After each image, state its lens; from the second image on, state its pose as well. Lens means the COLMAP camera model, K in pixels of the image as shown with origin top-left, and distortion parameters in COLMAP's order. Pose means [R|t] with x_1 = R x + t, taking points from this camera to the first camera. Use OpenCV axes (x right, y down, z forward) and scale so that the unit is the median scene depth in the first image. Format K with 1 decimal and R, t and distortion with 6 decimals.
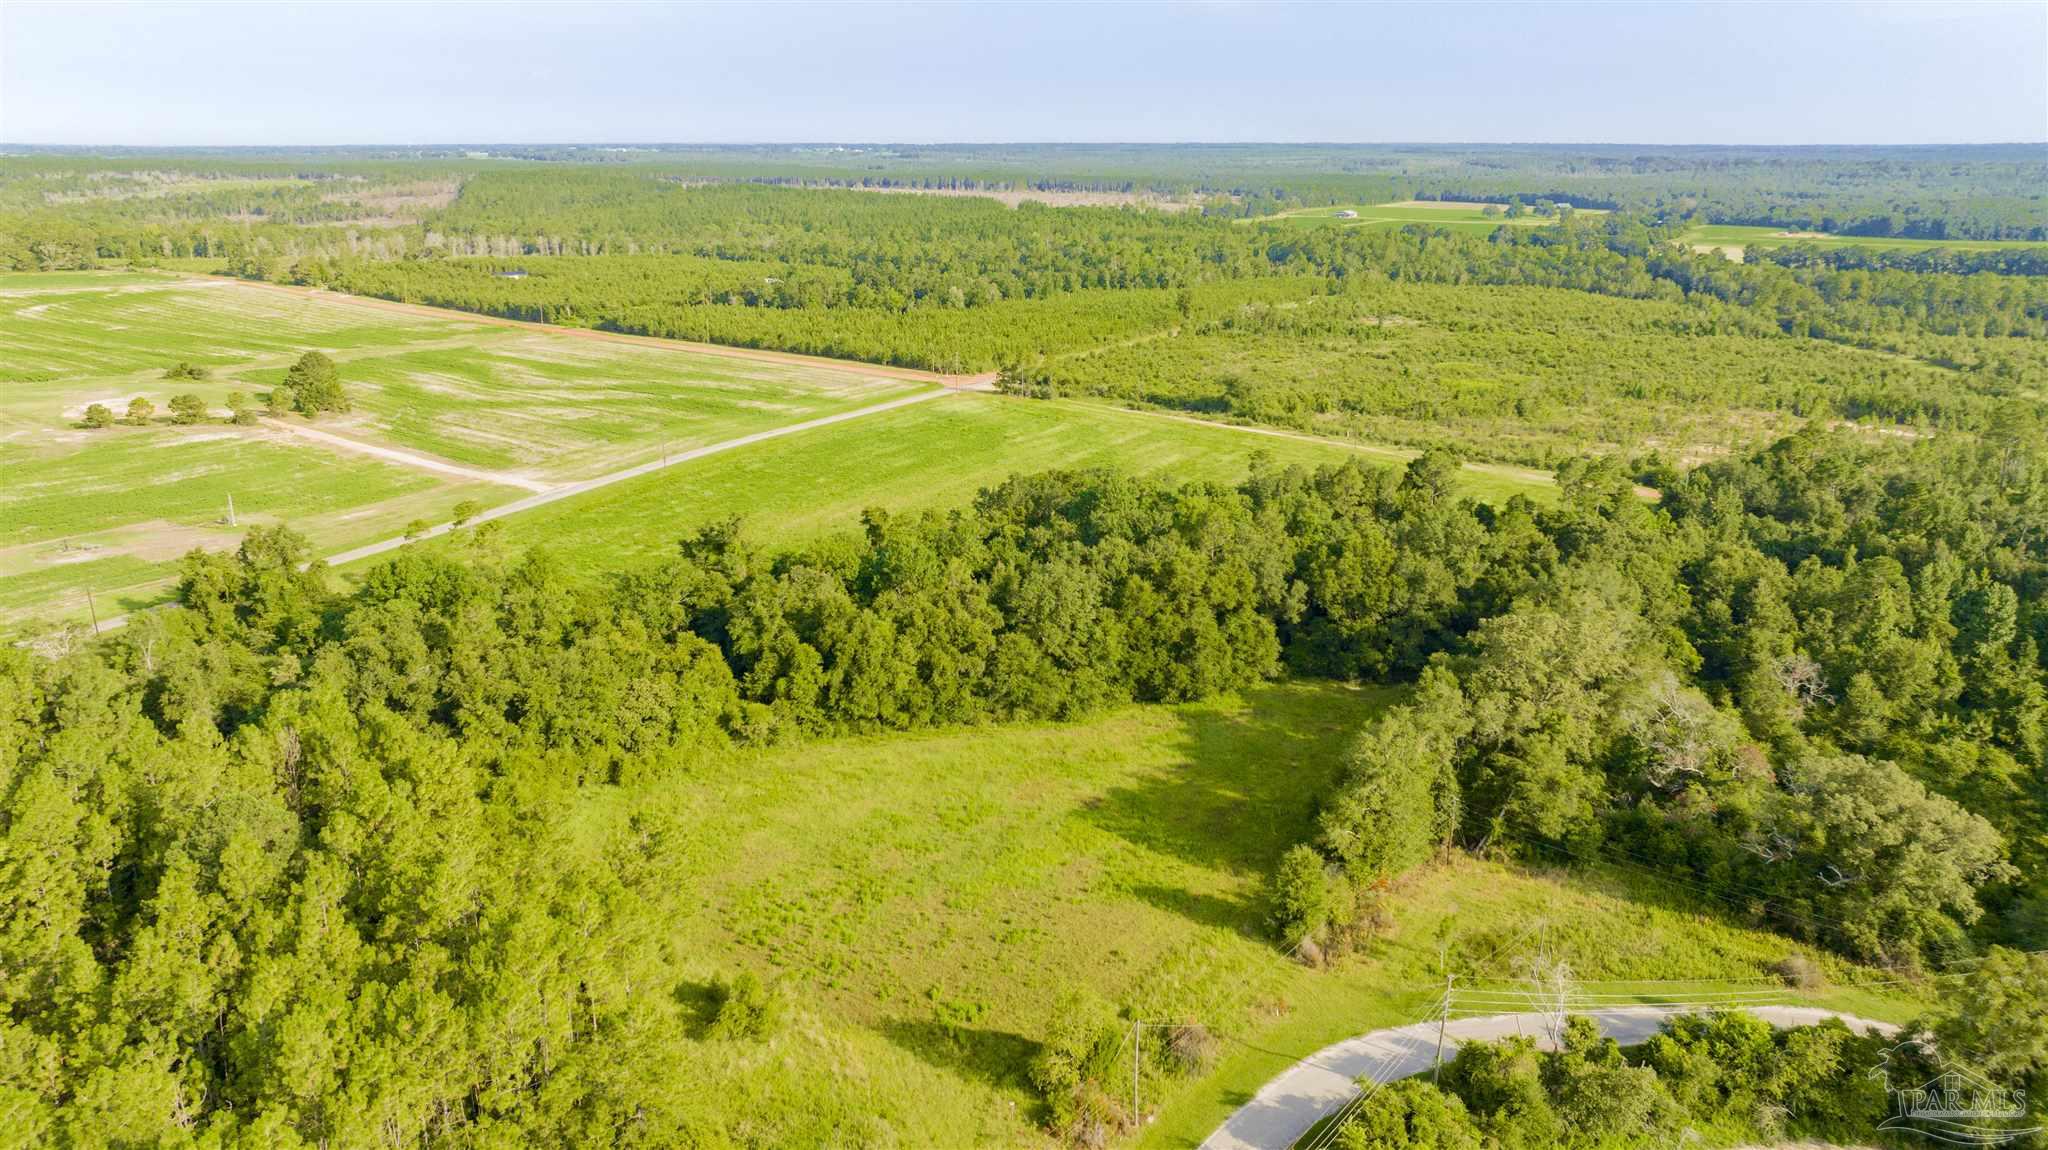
lens RADIAL K [[1432.4, 0, 1022.7], [0, 1432.4, 561.7], [0, 0, 1]] dist [-0.017829, 0.000457]
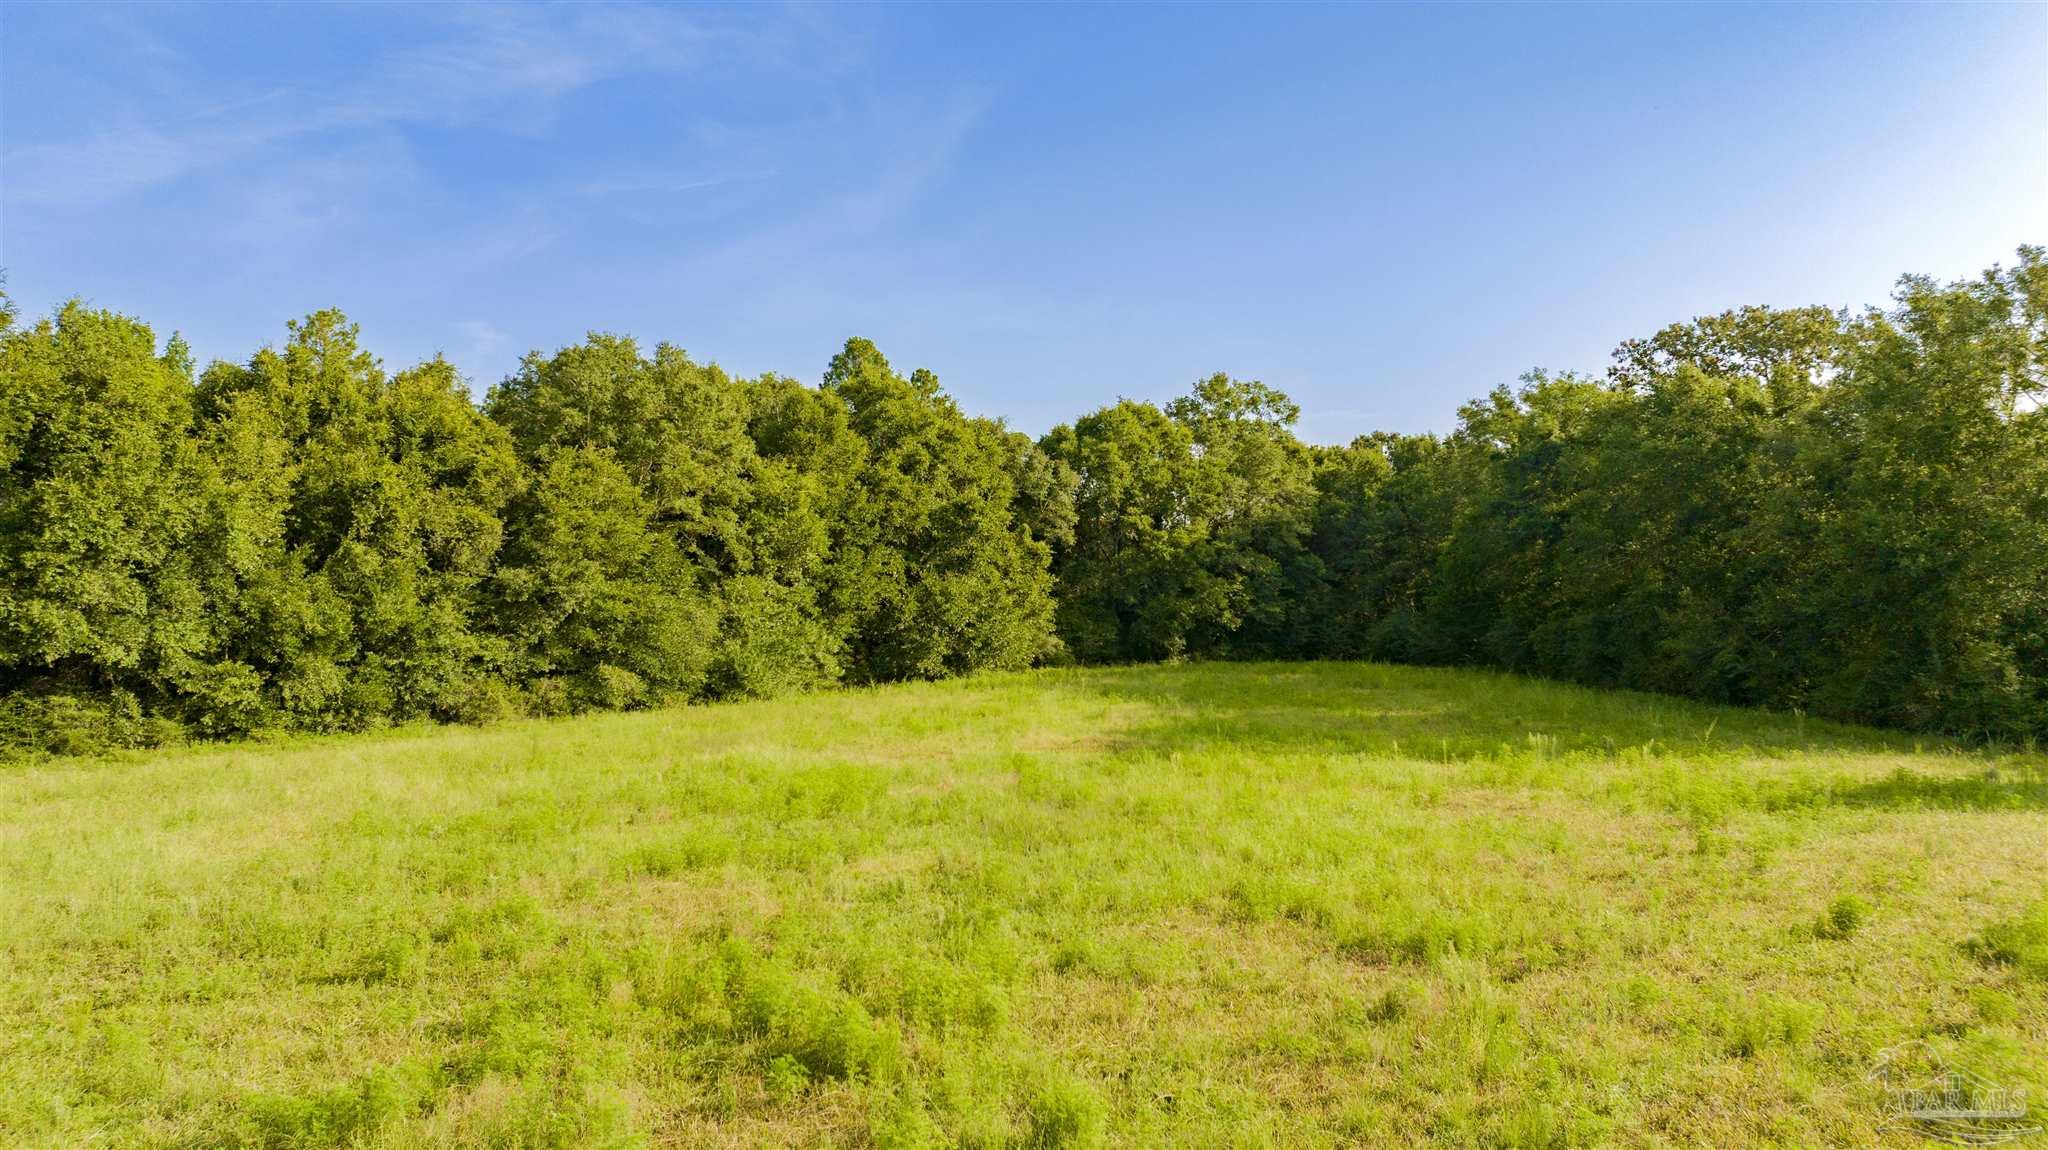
lens RADIAL K [[1432.4, 0, 1022.7], [0, 1432.4, 561.7], [0, 0, 1]] dist [-0.017829, 0.000457]
pose [[0.803199, 0.008190, 0.595654, -0.125210], [0.163521, 0.958466, -0.233676, 0.174924], [-0.572828, 0.285091, 0.768499, 0.694002]]
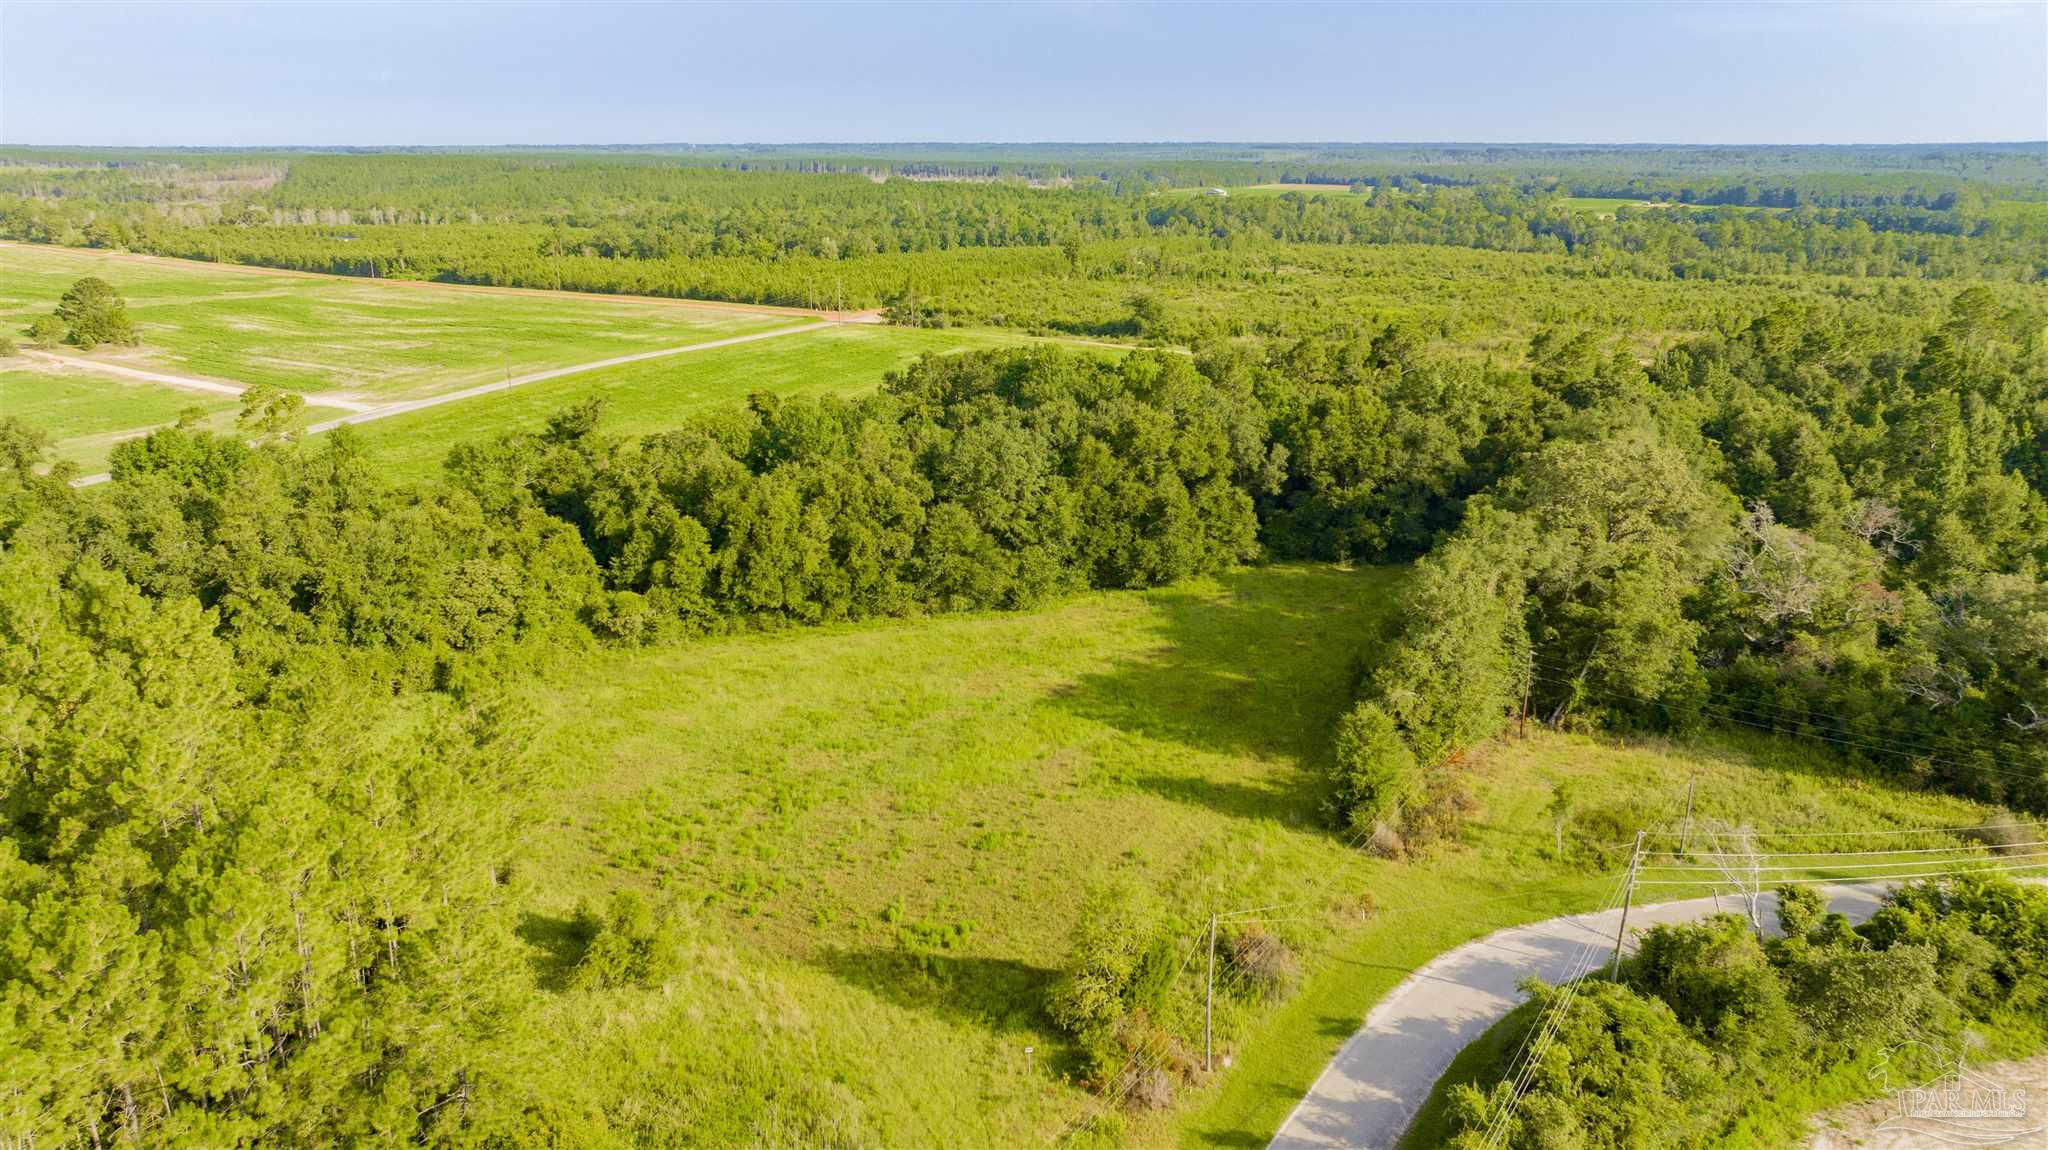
lens RADIAL K [[1447.9, 0, 1031.5], [0, 1447.9, 551.5], [0, 0, 1]] dist [-0.026668, 0.023464]
pose [[0.995162, -0.025040, 0.095002, -0.038167], [0.025505, 0.999668, -0.003691, 0.082981], [-0.094878, 0.006097, 0.995470, 0.179676]]
